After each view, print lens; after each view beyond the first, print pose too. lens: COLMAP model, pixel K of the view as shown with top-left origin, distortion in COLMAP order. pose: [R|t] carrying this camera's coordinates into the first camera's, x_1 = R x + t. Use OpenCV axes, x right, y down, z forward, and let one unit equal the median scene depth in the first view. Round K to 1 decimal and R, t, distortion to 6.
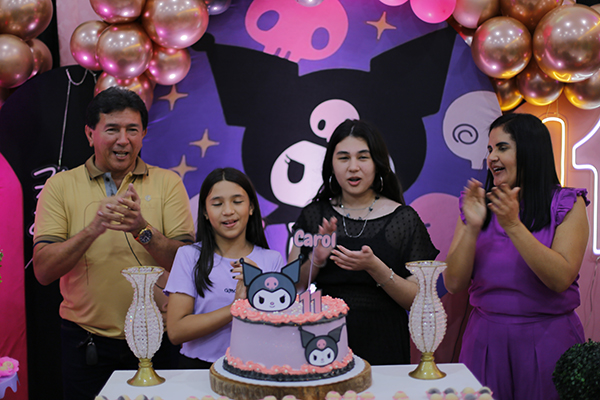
lens RADIAL K [[875.0, 0, 299.8], [0, 875.0, 200.3], [0, 0, 1]] dist [-0.127369, 0.000000]
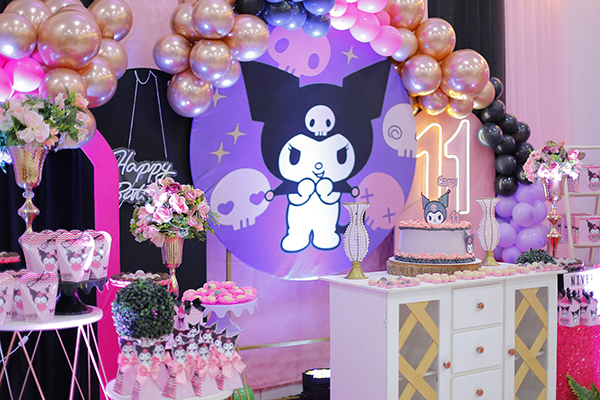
lens RADIAL K [[875.0, 0, 299.9], [0, 875.0, 199.7], [0, 0, 1]] dist [-0.127369, 0.000000]
pose [[0.858574, -0.010189, 0.512588, -0.715287], [0.031224, 0.998986, -0.032441, 0.081850], [-0.511738, 0.043858, 0.858021, -0.184218]]
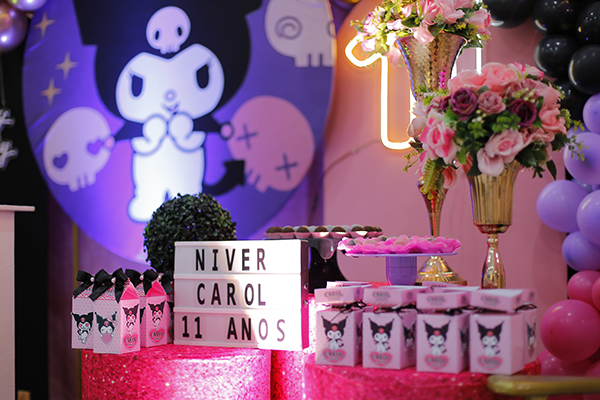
lens RADIAL K [[875.0, 0, 300.8], [0, 875.0, 199.7], [0, 0, 1]] dist [-0.127369, 0.000000]
pose [[0.887426, -0.015651, -0.460684, 0.613218], [-0.036186, 0.993974, -0.103475, 0.191123], [0.459527, 0.108496, 0.881512, 0.246084]]
